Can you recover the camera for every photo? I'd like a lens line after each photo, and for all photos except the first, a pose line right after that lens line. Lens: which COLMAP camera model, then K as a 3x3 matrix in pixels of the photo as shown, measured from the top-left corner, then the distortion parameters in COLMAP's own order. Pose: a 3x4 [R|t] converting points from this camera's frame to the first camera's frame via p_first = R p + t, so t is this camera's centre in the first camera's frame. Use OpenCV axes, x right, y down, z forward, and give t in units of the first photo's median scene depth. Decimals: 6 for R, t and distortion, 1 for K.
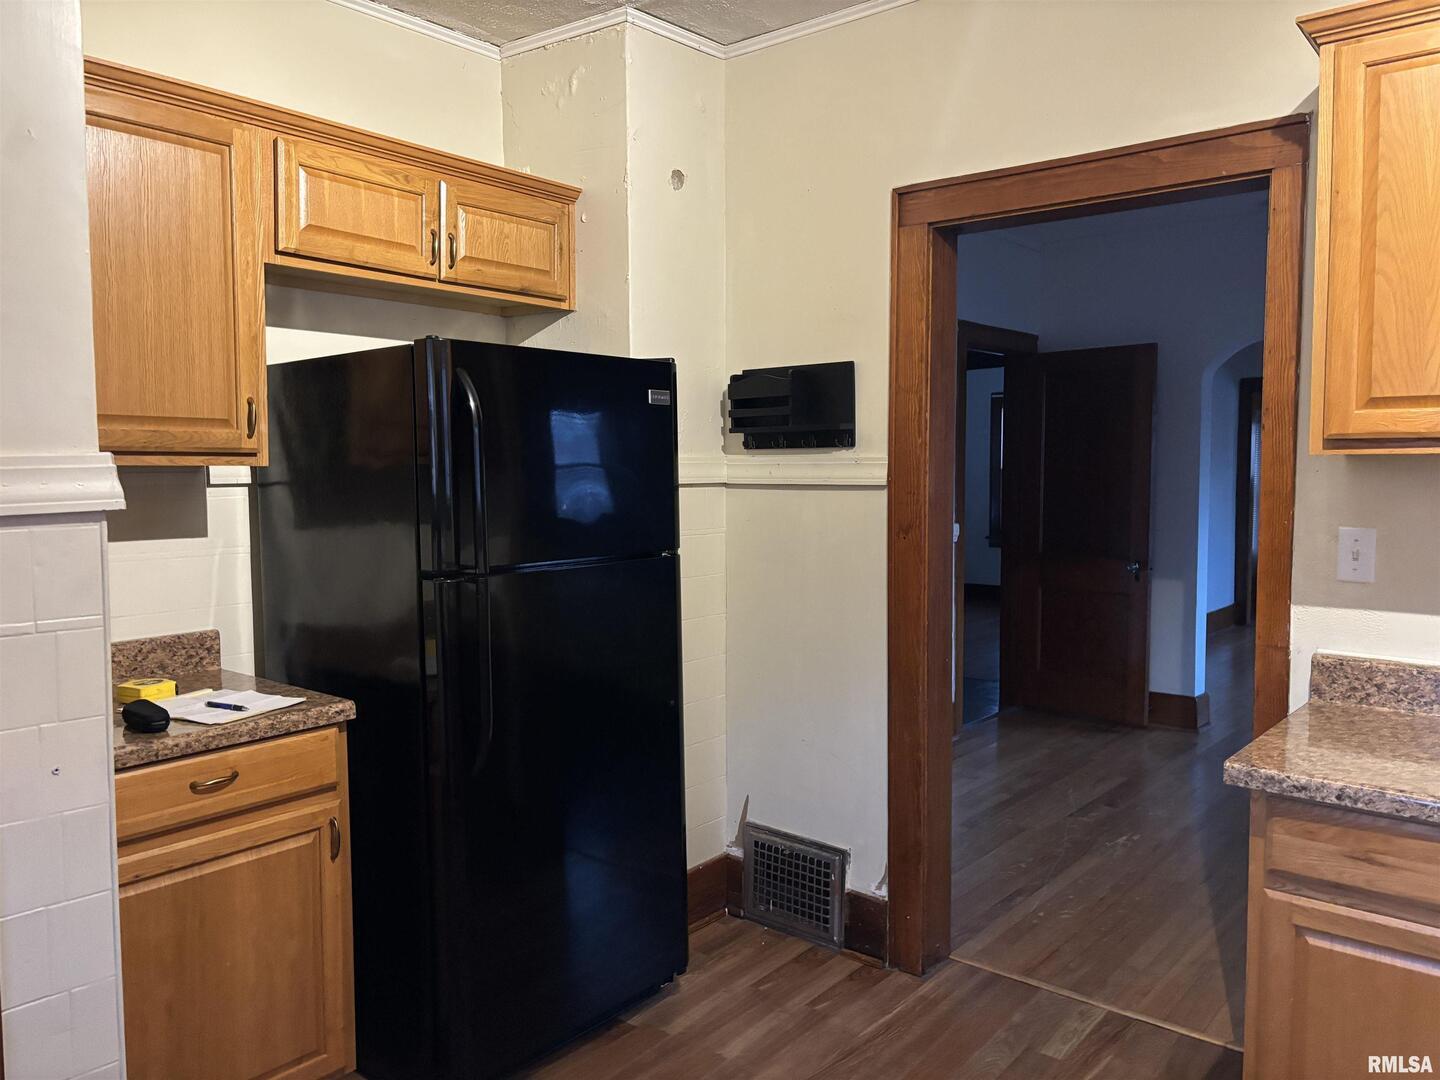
lens RADIAL K [[1067.3, 0, 680.9], [0, 1067.3, 535.1], [0, 0, 1]] dist [-0.000384, -0.005081]
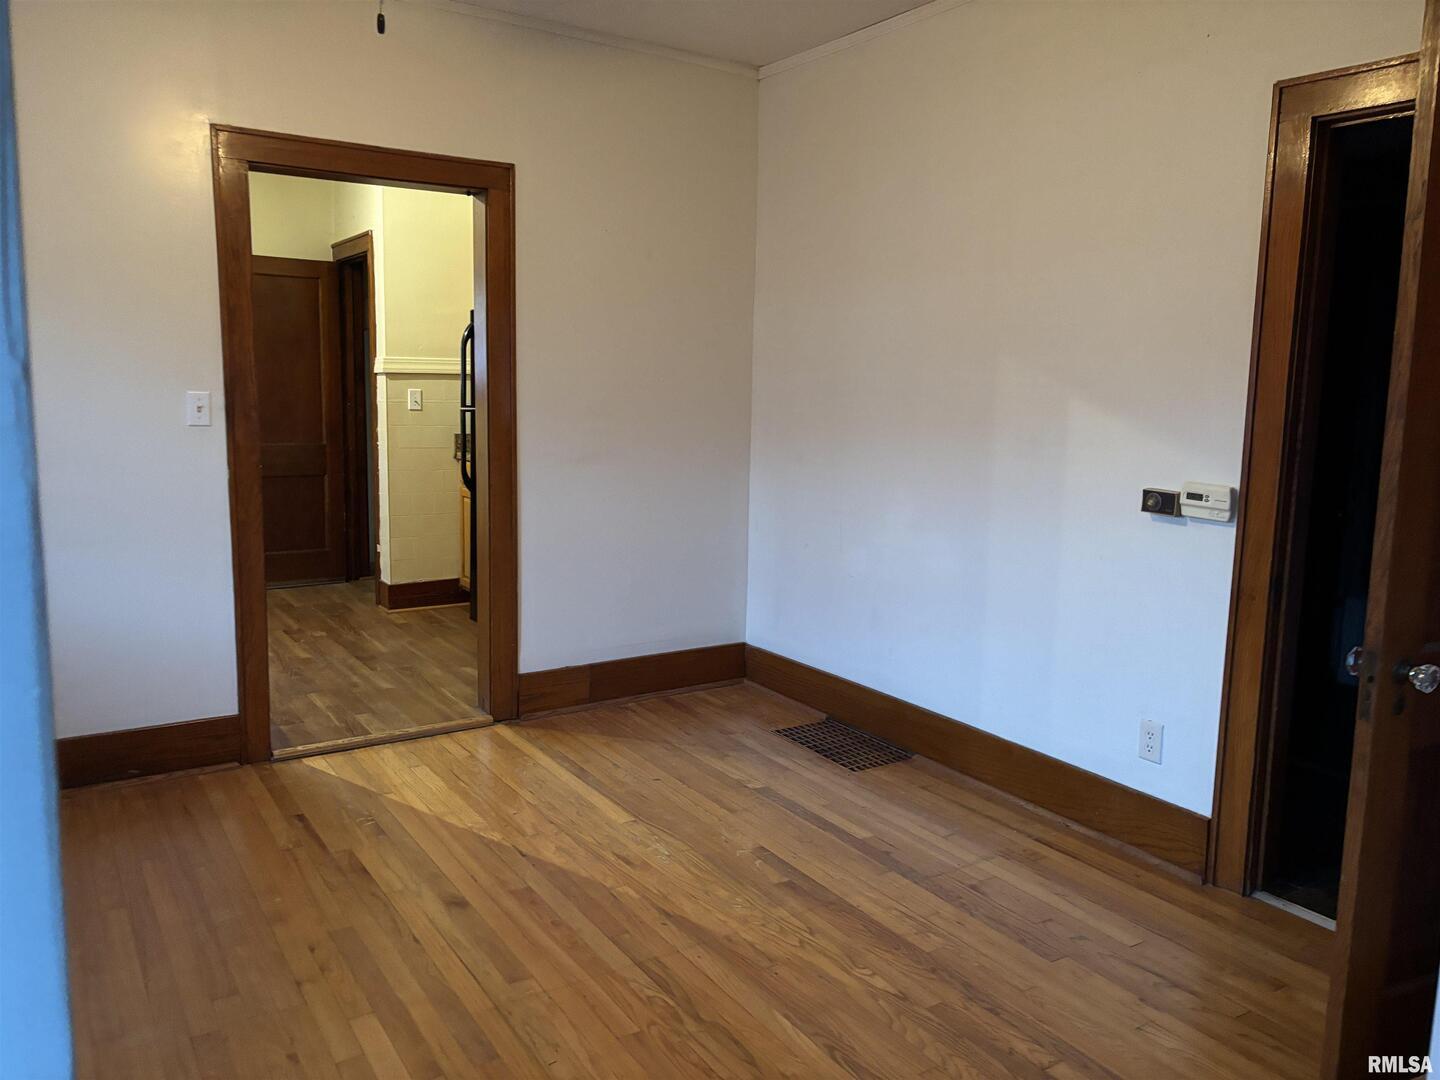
lens RADIAL K [[1099.7, 0, 719.8], [0, 1099.7, 521.2], [0, 0, 1]] dist [0.005664, 0.000064]
pose [[-0.265632, 0.131204, -0.955105, 1.685045], [-0.074761, 0.984909, 0.156091, -0.107485], [0.961171, 0.112867, -0.251815, 1.818567]]
